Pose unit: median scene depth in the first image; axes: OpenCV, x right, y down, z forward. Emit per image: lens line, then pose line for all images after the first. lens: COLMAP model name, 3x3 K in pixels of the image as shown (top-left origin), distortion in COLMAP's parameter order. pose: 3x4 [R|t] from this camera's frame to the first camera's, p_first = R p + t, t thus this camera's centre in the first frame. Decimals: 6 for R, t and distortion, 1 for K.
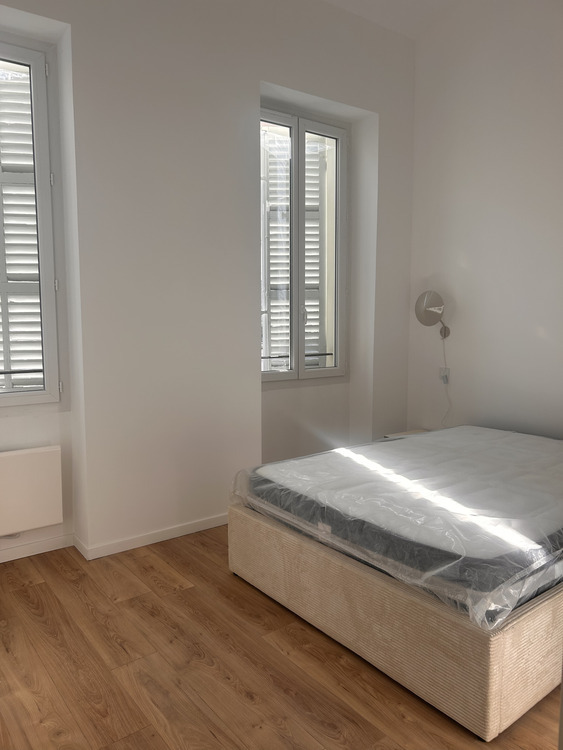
lens RADIAL K [[564.6, 0, 281.1], [0, 564.6, 371.4], [0, 0, 1]] dist [0.060507, -0.045769]
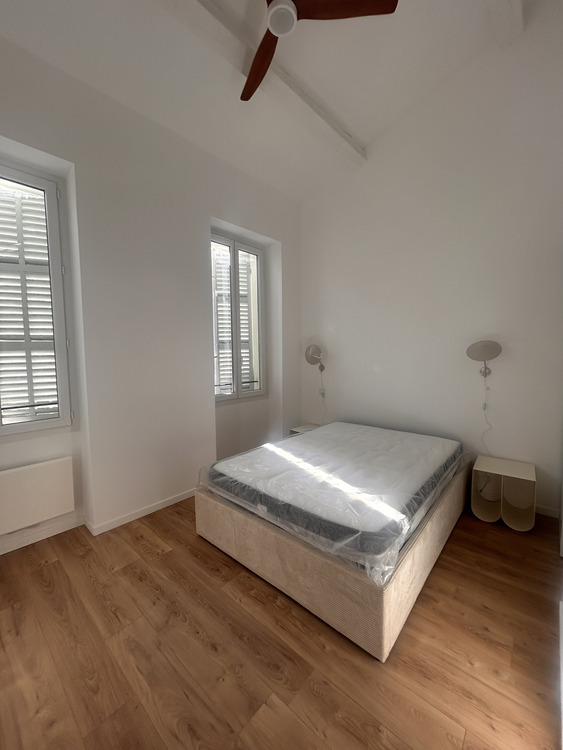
lens RADIAL K [[303.7, 0, 282.8], [0, 303.7, 374.8], [0, 0, 1]] dist [0.003711, 0.001144]
pose [[0.981385, -0.021541, 0.190840, -0.013941], [0.026759, 0.999334, -0.024808, -0.045890], [-0.190179, 0.029453, 0.981308, 0.174542]]
